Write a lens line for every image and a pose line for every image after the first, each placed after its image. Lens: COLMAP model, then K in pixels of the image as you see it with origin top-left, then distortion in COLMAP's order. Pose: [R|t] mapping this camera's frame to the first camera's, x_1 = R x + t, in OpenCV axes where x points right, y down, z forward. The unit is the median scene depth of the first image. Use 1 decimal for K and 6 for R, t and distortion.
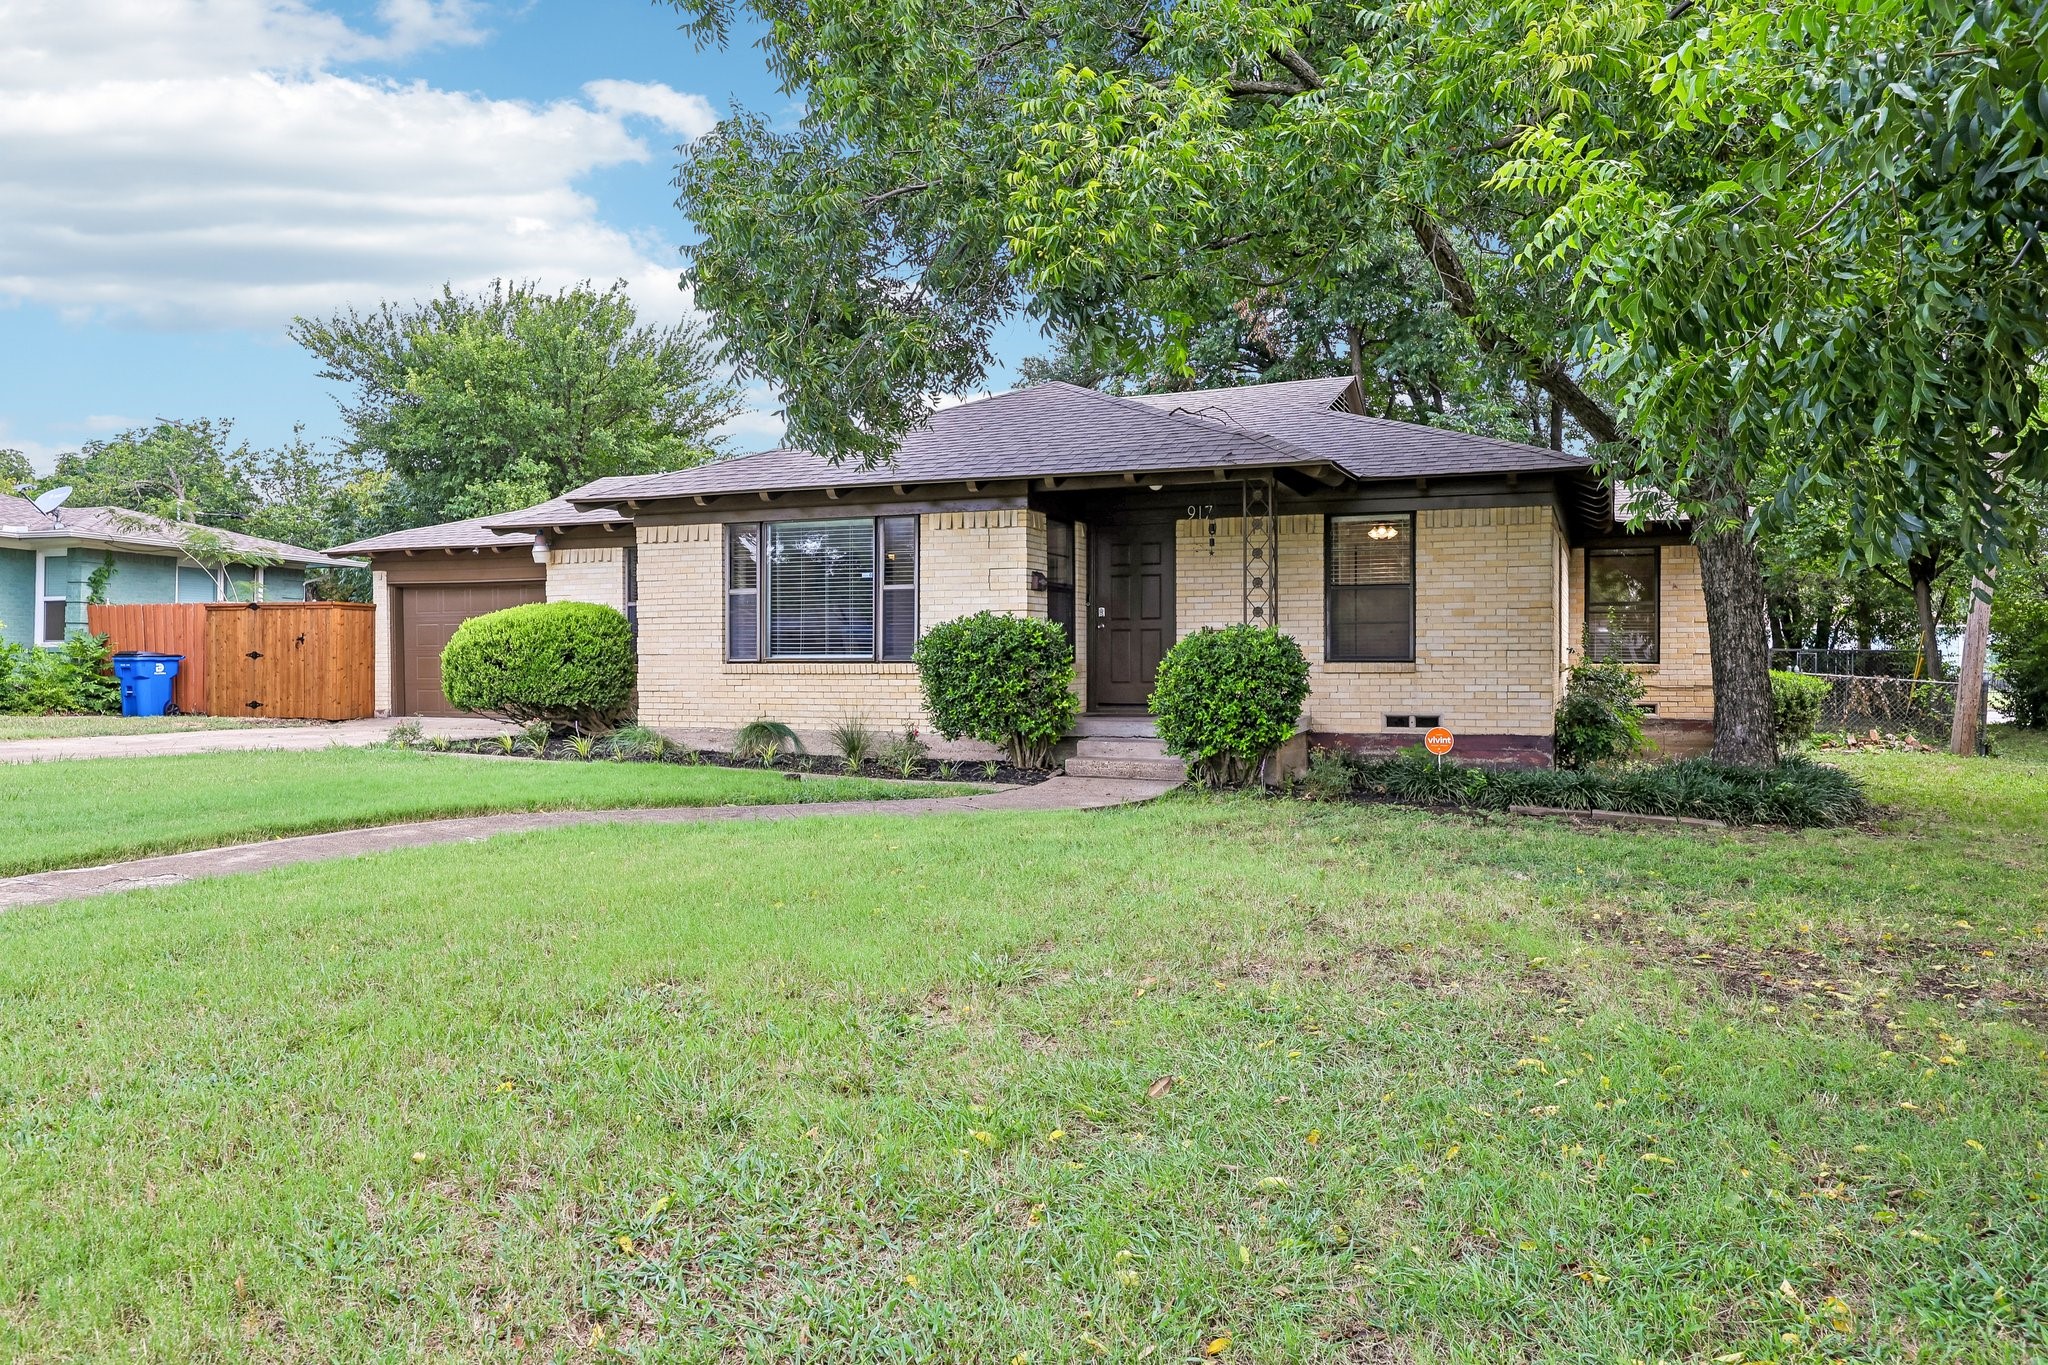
lens RADIAL K [[1347.0, 0, 1024.0], [0, 1347.0, 682.5], [0, 0, 1]] dist [0.000932, 0.000114]
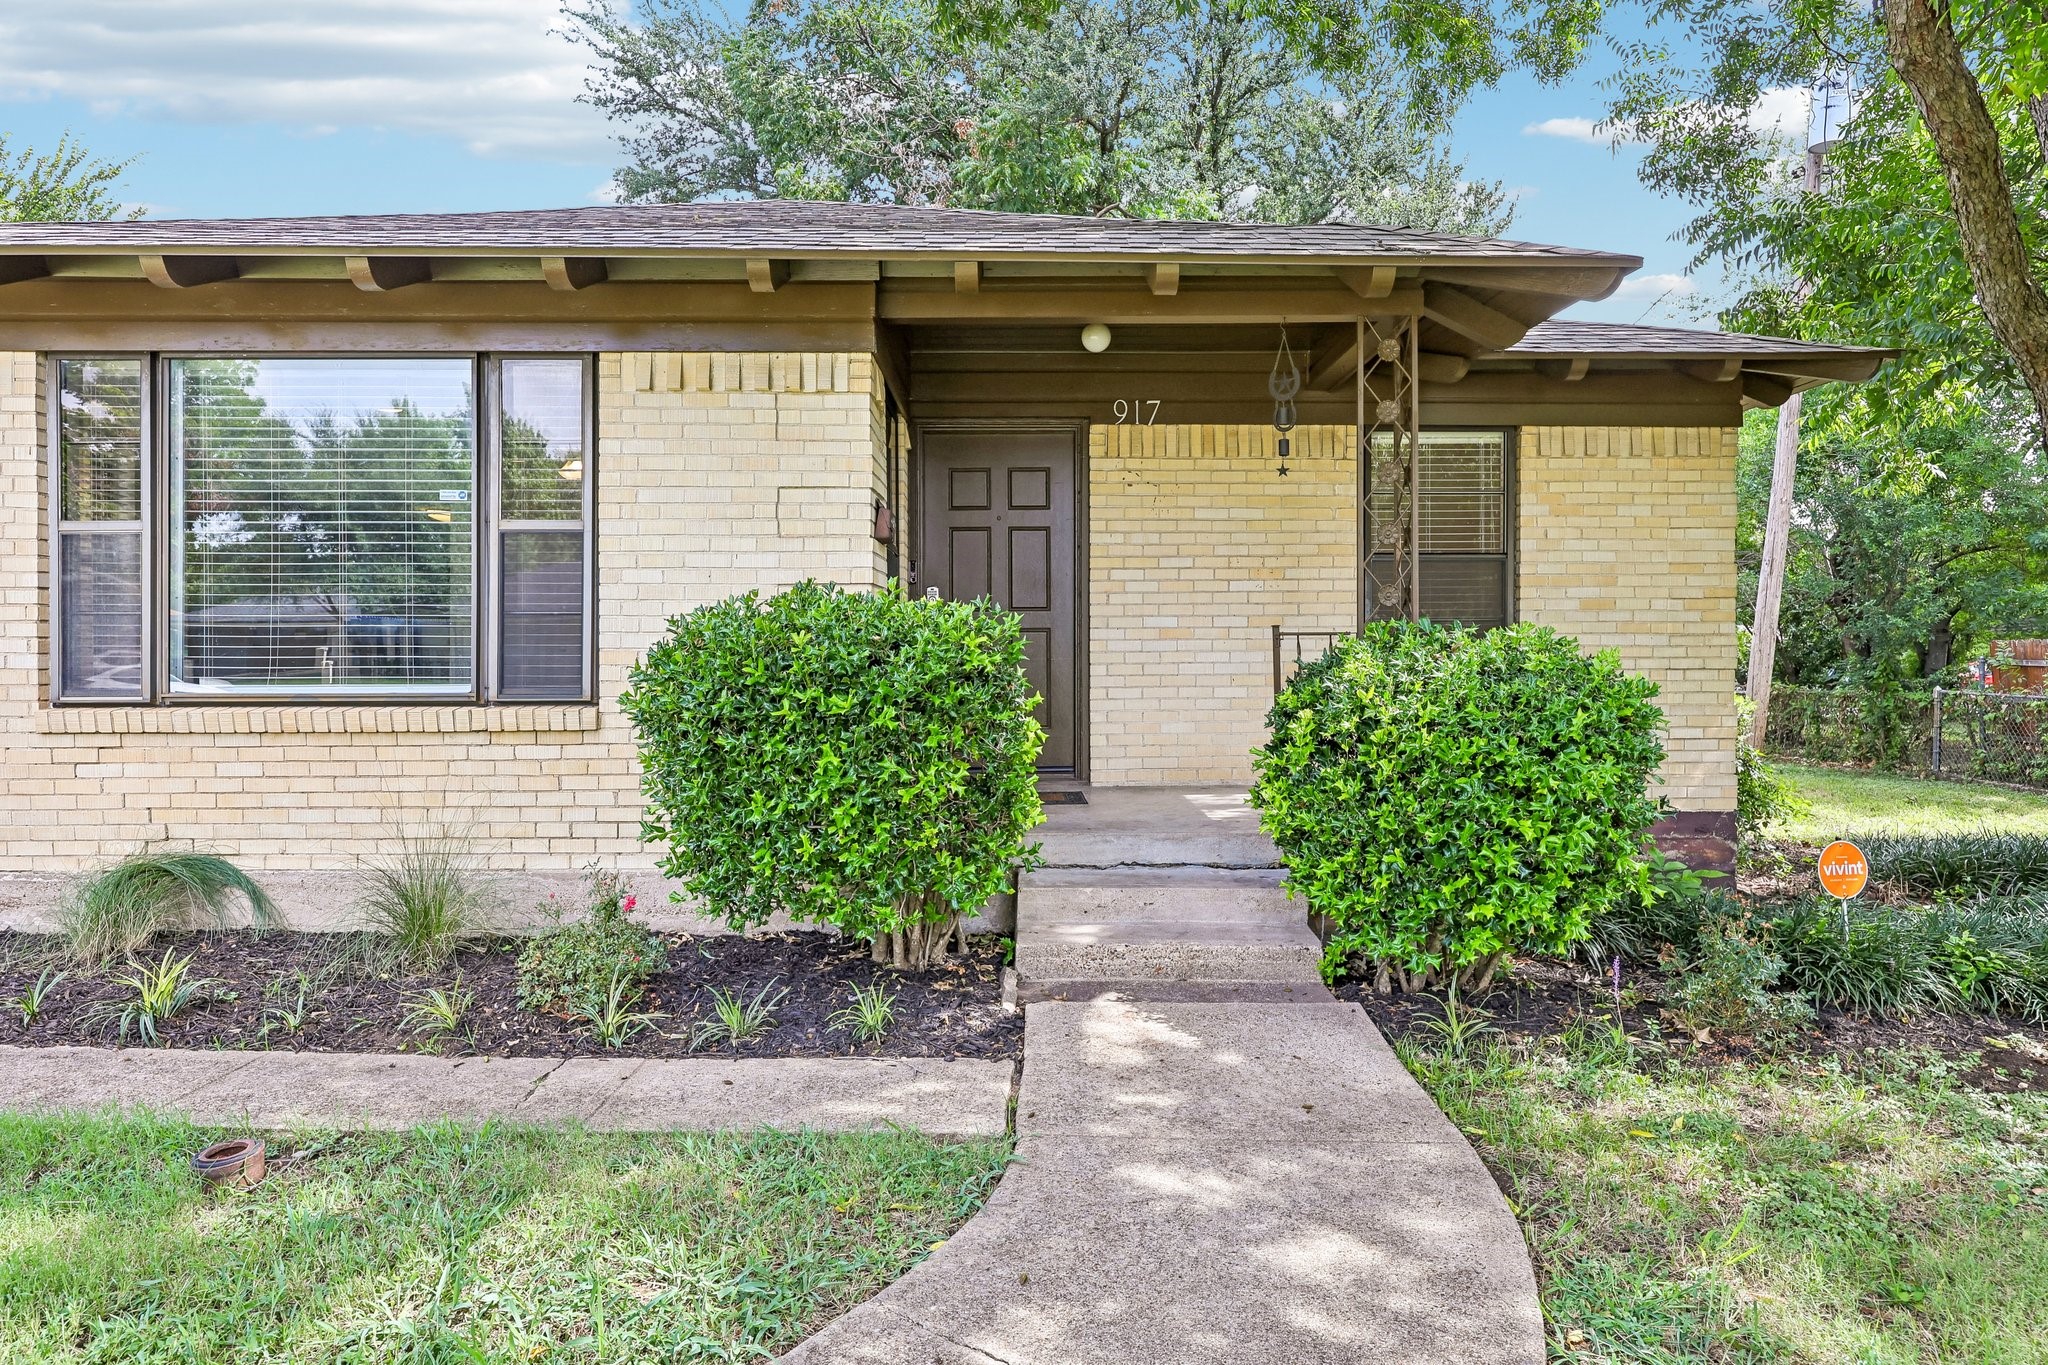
lens RADIAL K [[1174.0, 0, 1023.8], [0, 1174.0, 668.2], [0, 0, 1]] dist [-0.000747, -0.000252]
pose [[0.919688, -0.006544, 0.392597, -0.098972], [0.007862, 0.999968, -0.001751, -0.024478], [-0.392572, 0.004697, 0.919709, 0.608010]]
